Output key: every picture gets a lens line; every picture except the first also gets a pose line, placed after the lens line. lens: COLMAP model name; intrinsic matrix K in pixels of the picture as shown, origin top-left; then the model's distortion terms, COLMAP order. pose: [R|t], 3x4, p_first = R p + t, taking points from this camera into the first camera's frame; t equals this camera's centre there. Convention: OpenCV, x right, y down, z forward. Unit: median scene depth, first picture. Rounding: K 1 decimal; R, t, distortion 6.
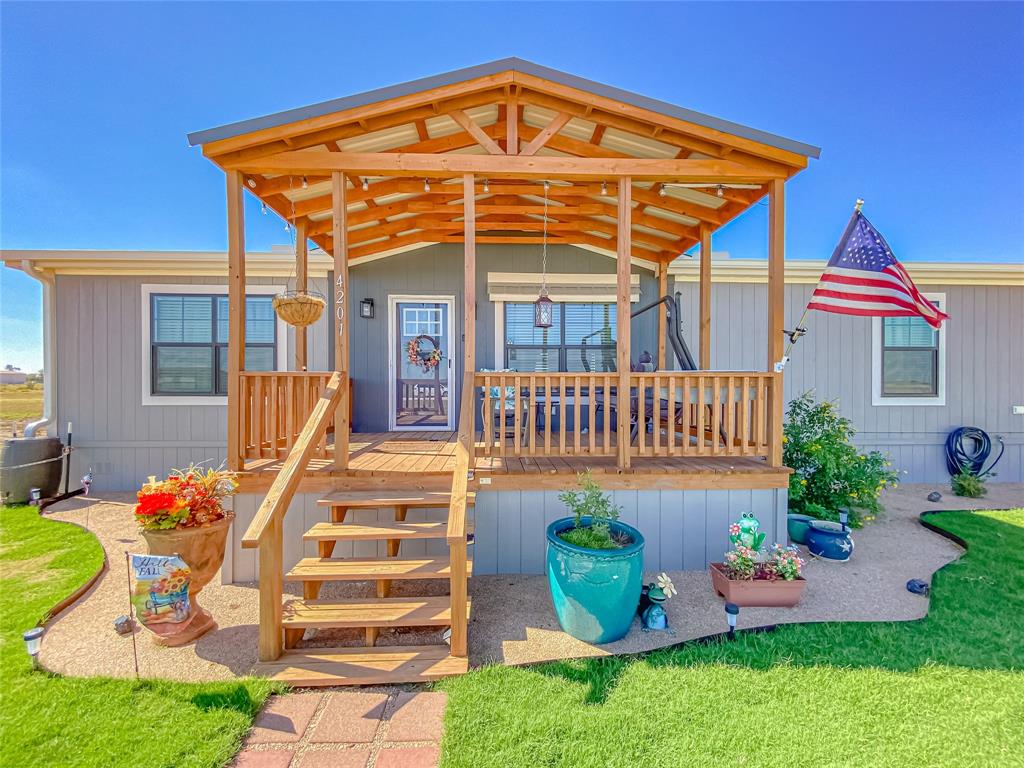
lens RADIAL K [[424.7, 0, 512.9], [0, 424.7, 383.2], [0, 0, 1]] dist [-0.000437, 0.000081]
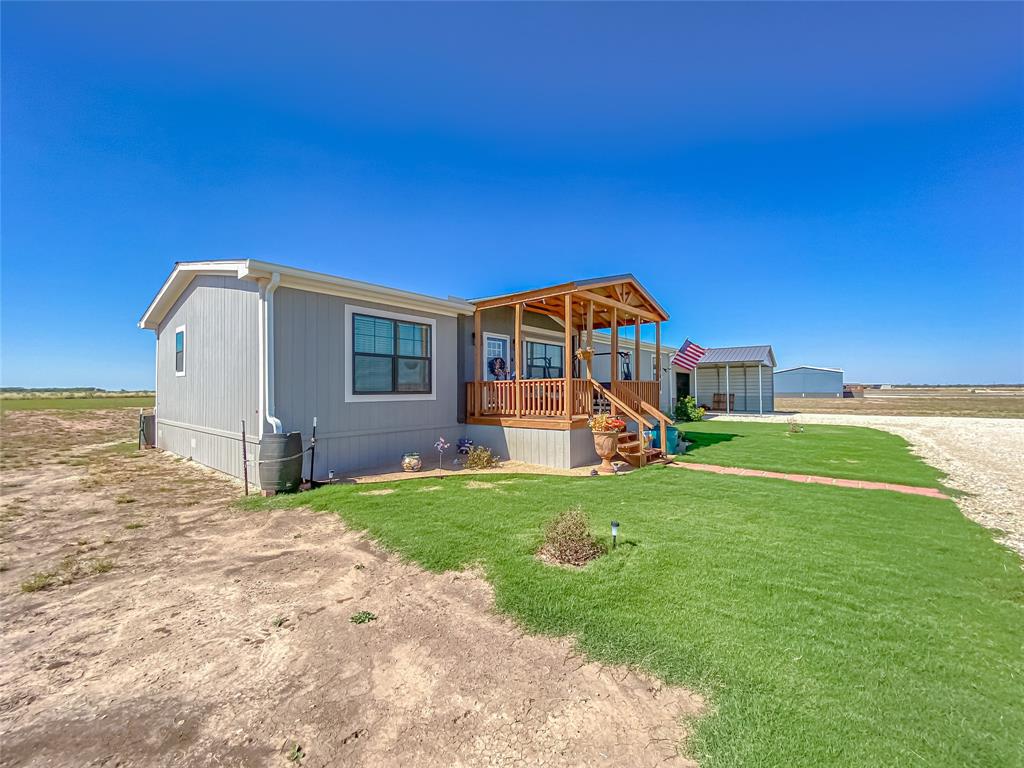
lens RADIAL K [[424.7, 0, 507.8], [0, 424.7, 384.0], [0, 0, 1]] dist [-0.000437, 0.000081]
pose [[0.685666, 0.011190, 0.727830, -1.441896], [-0.006524, 0.999936, -0.009227, 0.006629], [-0.727887, 0.001578, 0.685695, -0.188659]]
